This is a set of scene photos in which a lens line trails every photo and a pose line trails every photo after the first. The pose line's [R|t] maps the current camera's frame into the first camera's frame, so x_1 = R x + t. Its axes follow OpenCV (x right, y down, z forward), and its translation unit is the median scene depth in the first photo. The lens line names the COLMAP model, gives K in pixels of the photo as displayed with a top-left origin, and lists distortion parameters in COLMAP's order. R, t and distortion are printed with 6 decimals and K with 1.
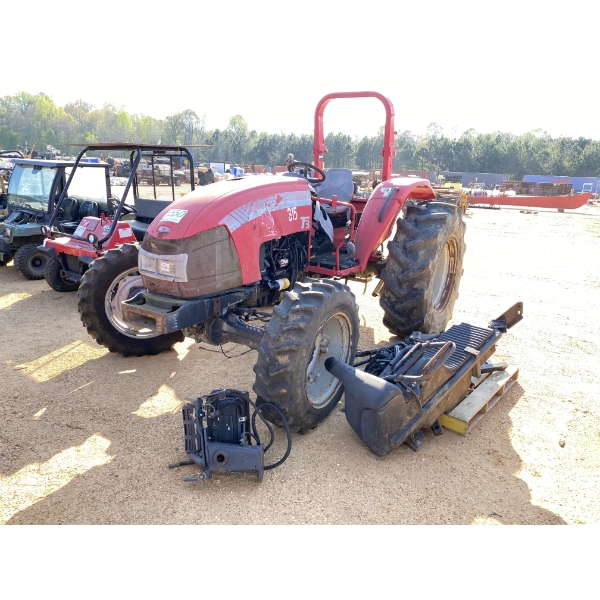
lens RADIAL K [[472.3, 0, 300.0], [0, 472.3, 300.0], [0, 0, 1]] dist [0.008309, 0.003931]
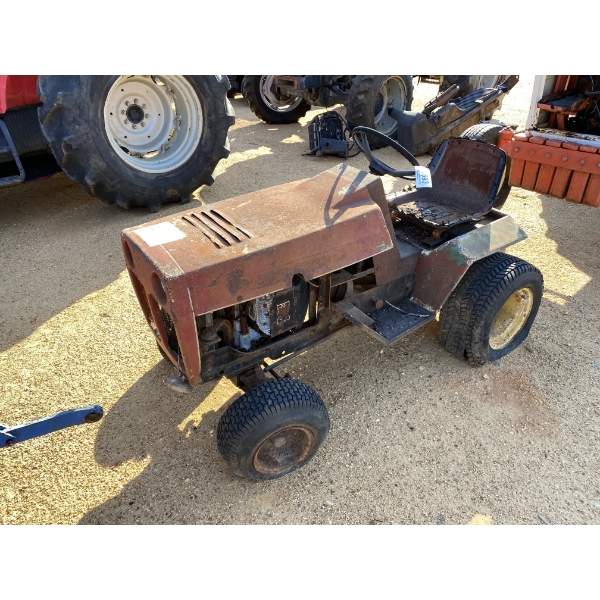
lens RADIAL K [[472.3, 0, 300.0], [0, 472.3, 300.0], [0, 0, 1]] dist [0.008309, 0.003931]
pose [[0.975291, 0.067908, -0.210227, 0.155355], [-0.007455, 0.961161, 0.275888, 0.334757], [0.220797, -0.267503, 0.937918, -0.904387]]
